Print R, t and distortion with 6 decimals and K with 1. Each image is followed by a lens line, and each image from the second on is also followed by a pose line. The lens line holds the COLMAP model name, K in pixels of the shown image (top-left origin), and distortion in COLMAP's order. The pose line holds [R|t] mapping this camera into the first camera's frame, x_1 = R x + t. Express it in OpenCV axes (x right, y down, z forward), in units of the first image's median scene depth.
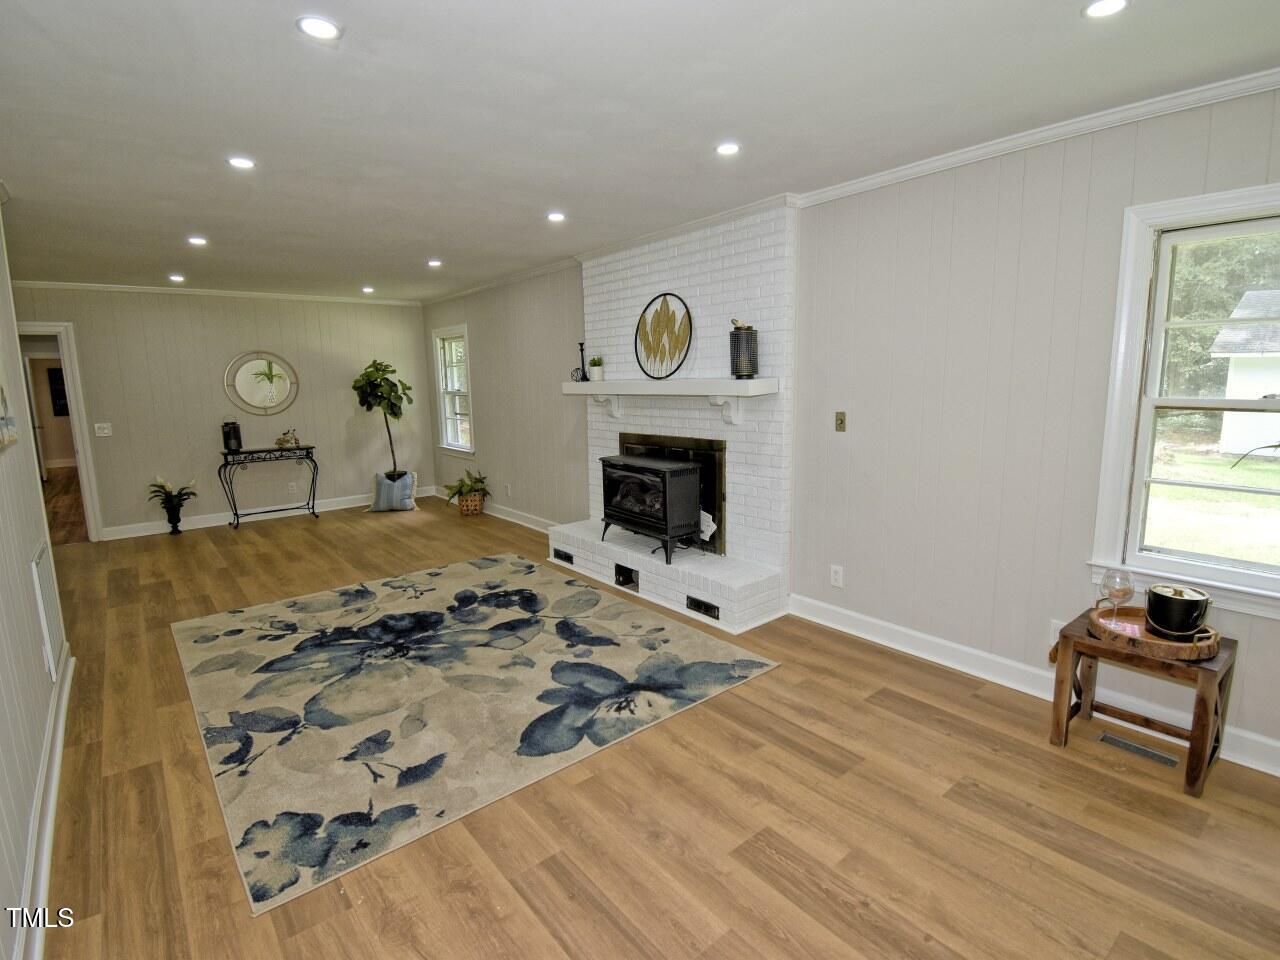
lens RADIAL K [[635.7, 0, 645.0], [0, 635.7, 478.9], [0, 0, 1]] dist [0.028100, -0.033090]
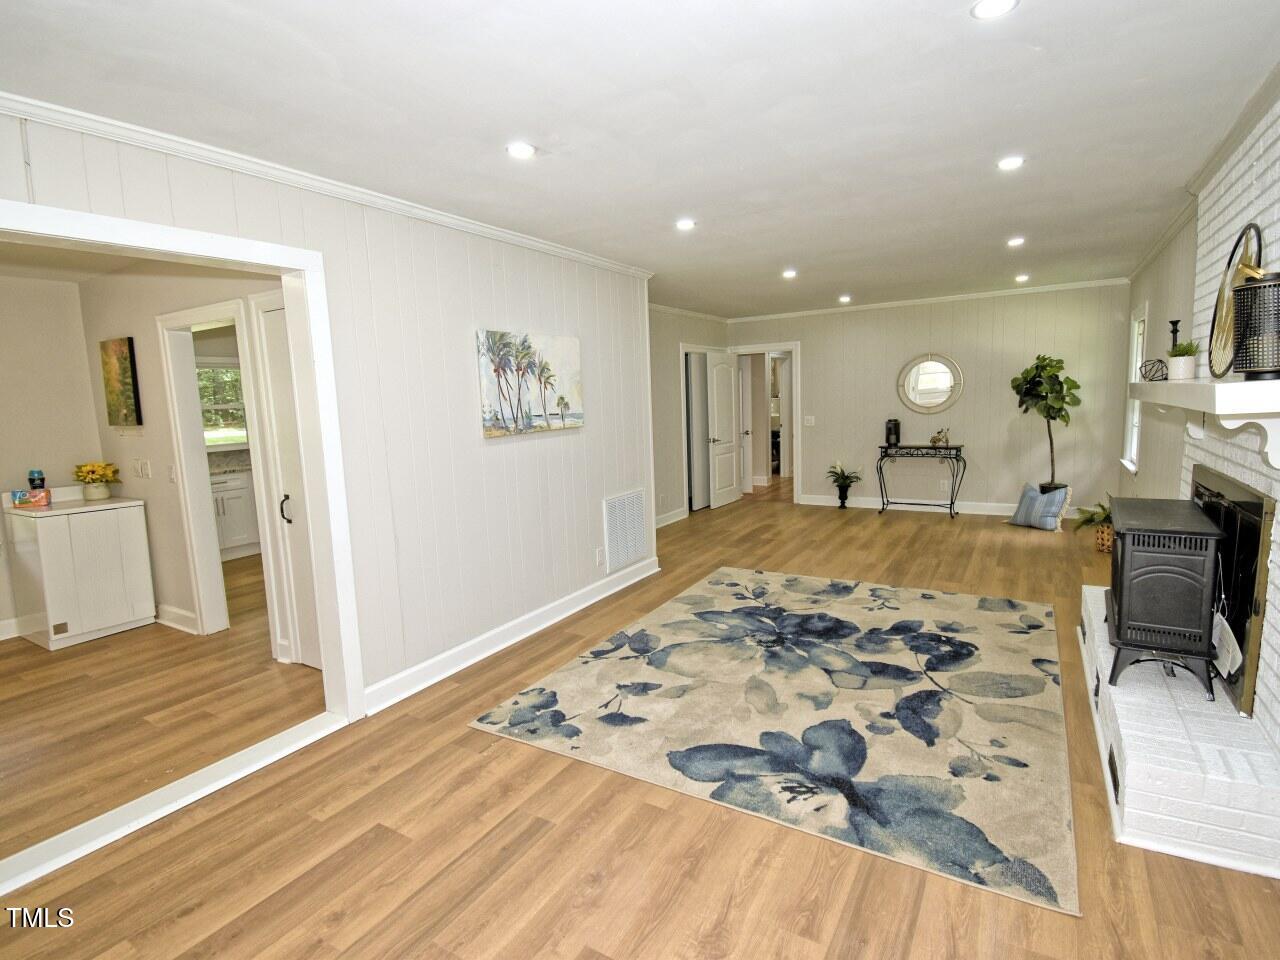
lens RADIAL K [[635.7, 0, 645.0], [0, 635.7, 478.9], [0, 0, 1]] dist [0.028100, -0.033090]
pose [[0.331038, 0.128857, -0.934778, 0.454946], [-0.118117, 0.988499, 0.094433, -0.068003], [0.936195, 0.079152, 0.342451, 0.373348]]
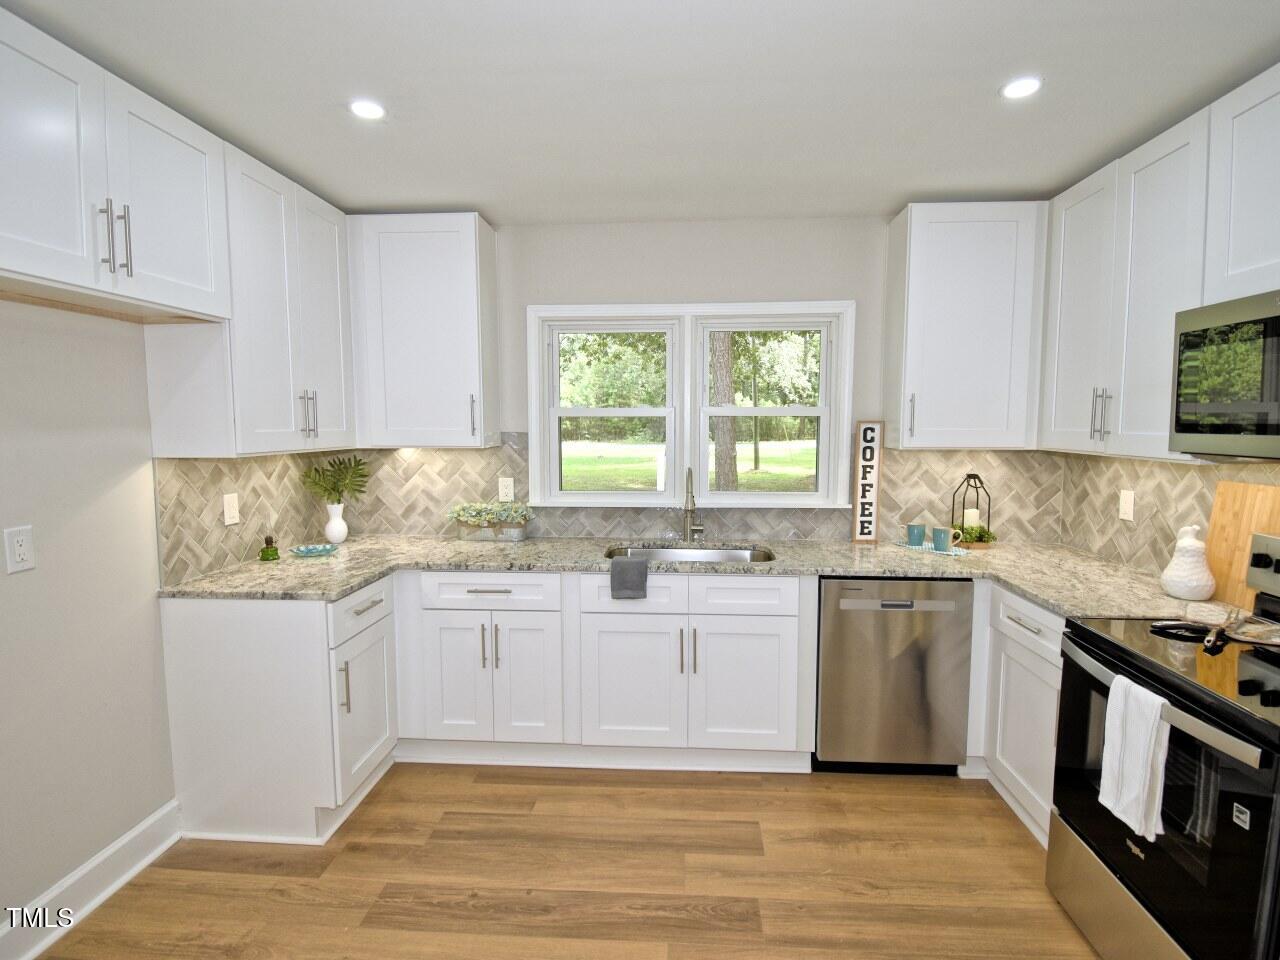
lens RADIAL K [[635.7, 0, 645.0], [0, 635.7, 478.9], [0, 0, 1]] dist [0.028100, -0.033090]
pose [[-0.684749, 0.085130, -0.723790, -1.030816], [-0.101192, 0.972427, 0.210108, -0.052582], [0.721719, 0.217113, -0.657254, 0.455063]]
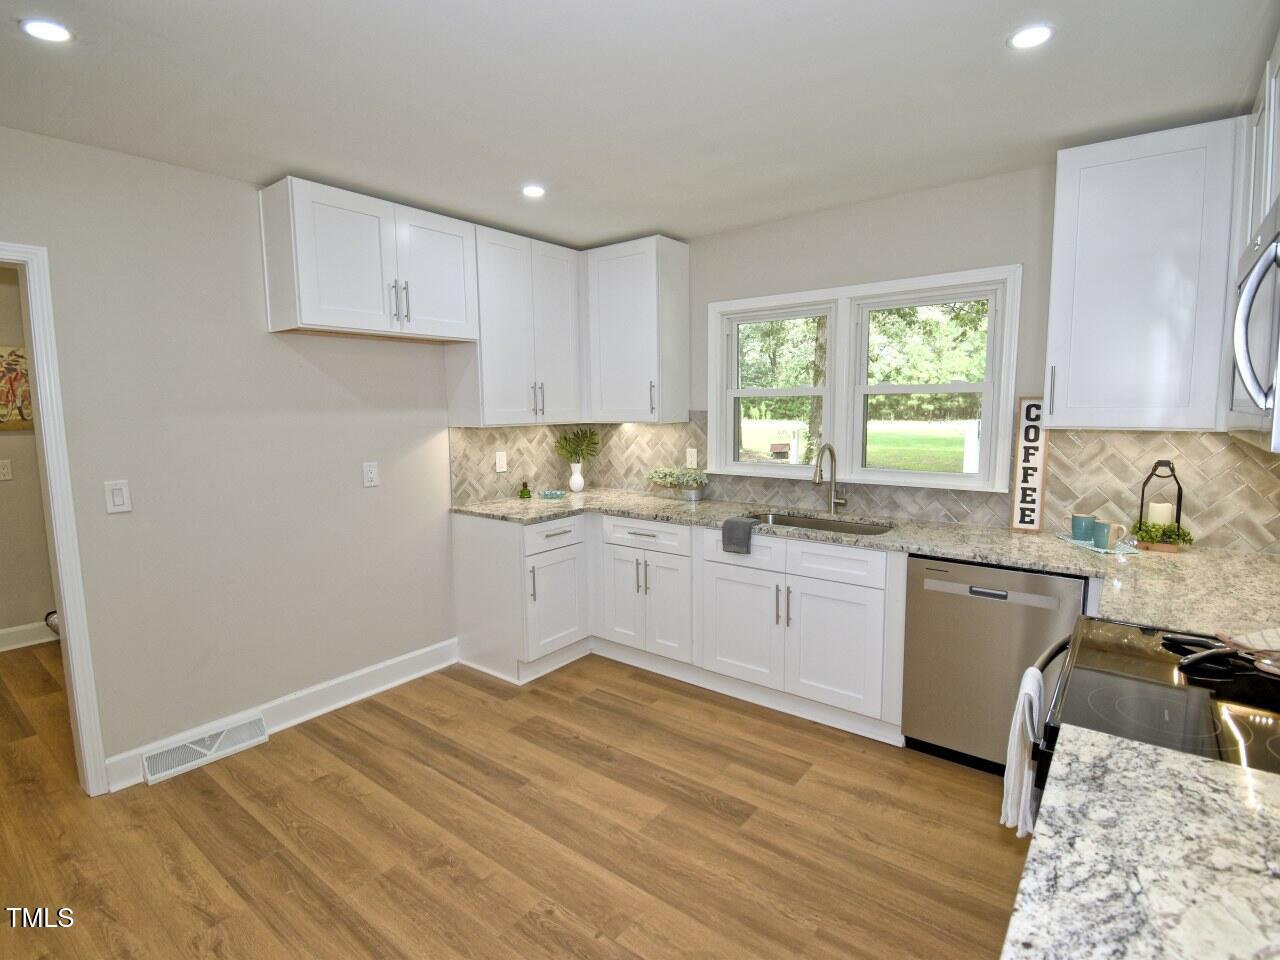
lens RADIAL K [[635.7, 0, 645.0], [0, 635.7, 478.9], [0, 0, 1]] dist [0.028100, -0.033090]
pose [[-0.975531, 0.057156, -0.212301, -1.219716], [-0.003558, 0.961387, 0.275176, -0.090823], [0.219832, 0.269198, -0.937660, 0.714767]]
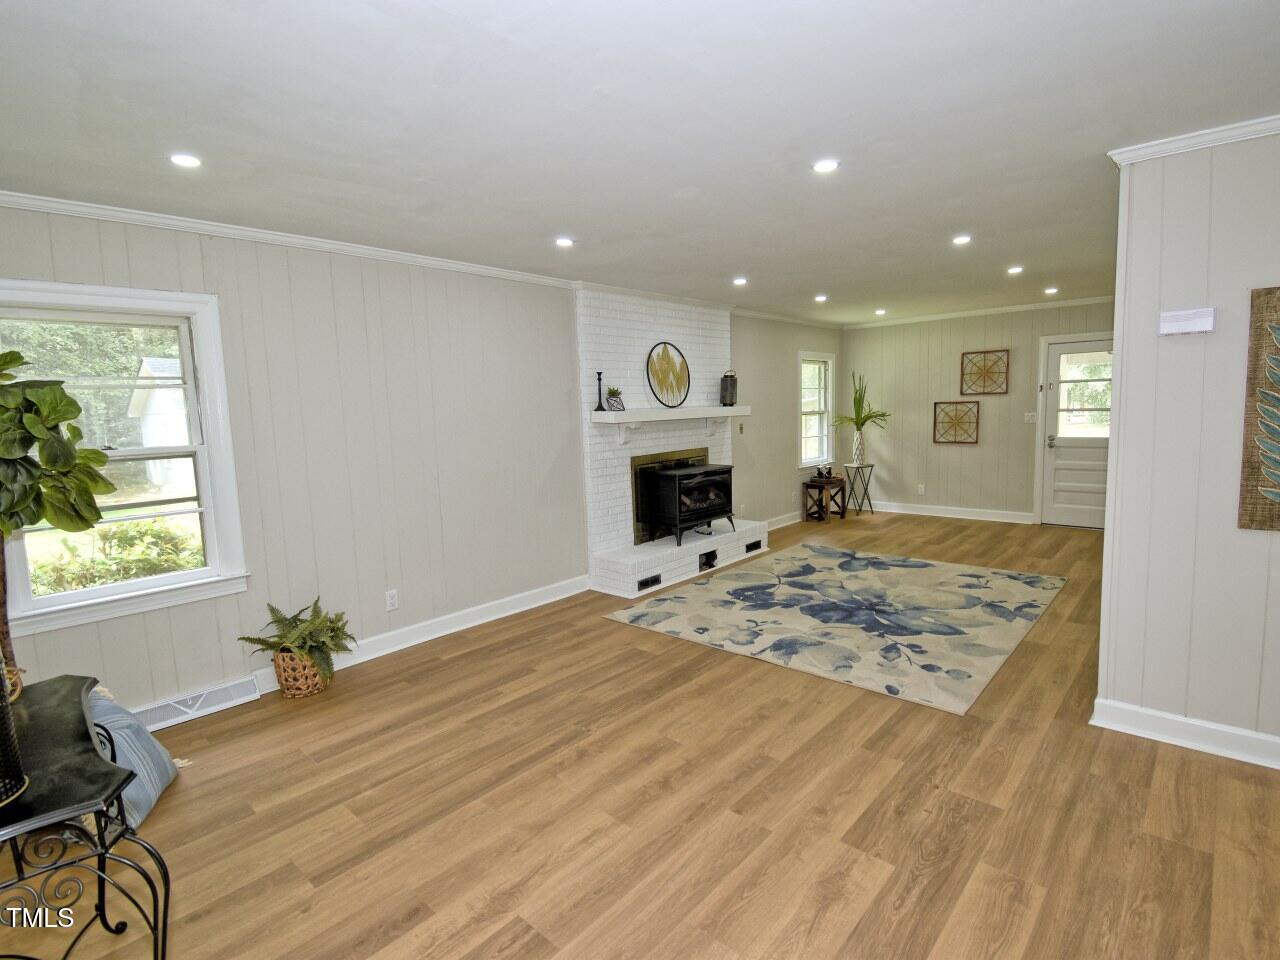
lens RADIAL K [[635.7, 0, 645.0], [0, 635.7, 478.9], [0, 0, 1]] dist [0.028100, -0.033090]
pose [[-0.150056, -0.087326, 0.984813, -1.422748], [0.190315, 0.974911, 0.115446, -0.199920], [-0.970187, 0.204748, -0.129672, 1.426678]]
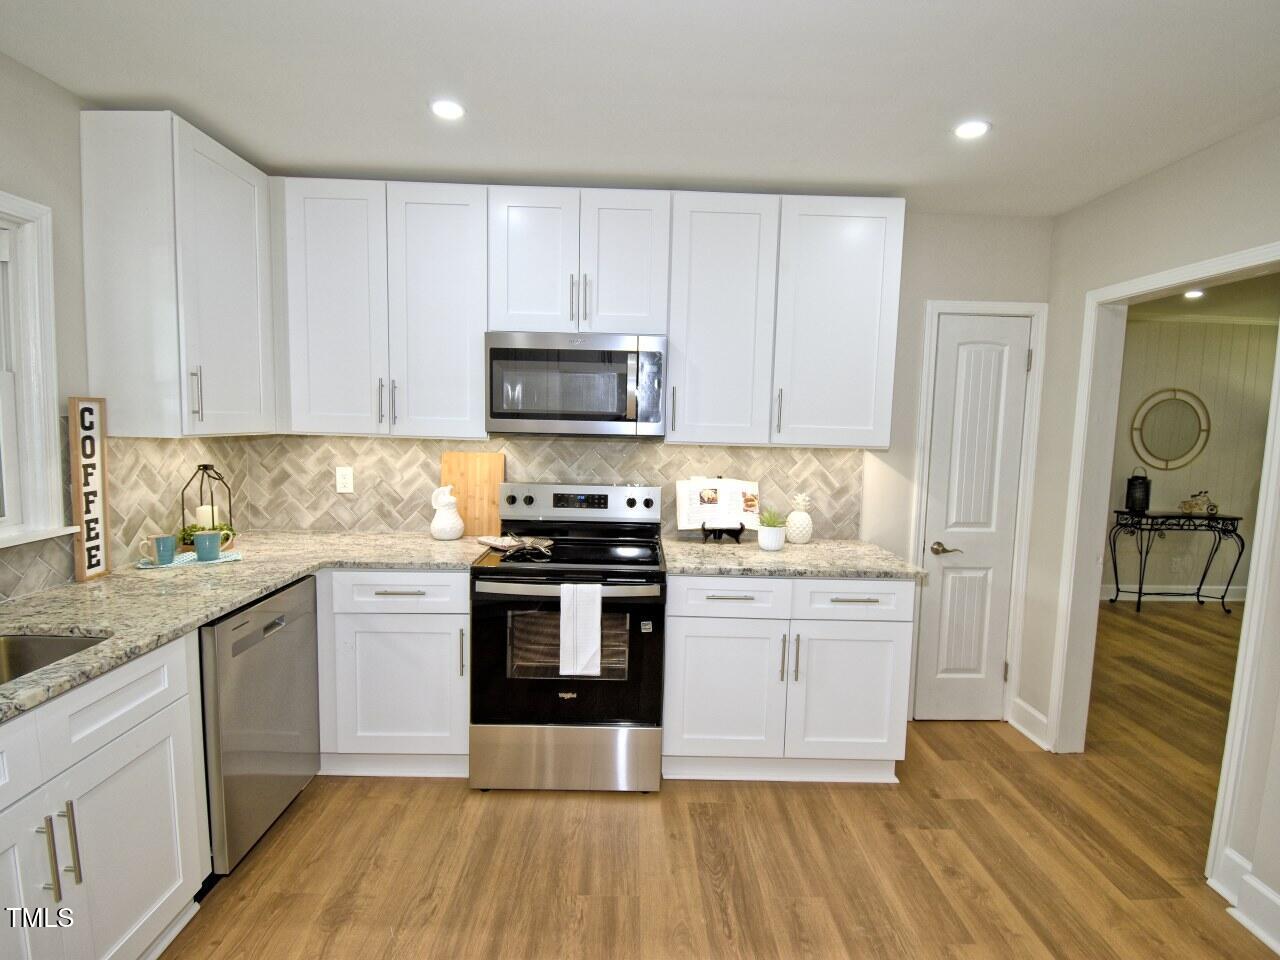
lens RADIAL K [[635.7, 0, 645.0], [0, 635.7, 478.9], [0, 0, 1]] dist [0.028100, -0.033090]
pose [[0.783162, 0.098574, -0.613955, -1.103843], [-0.138713, 0.990170, -0.017966, 0.026545], [0.606149, 0.099234, 0.789137, -0.005027]]
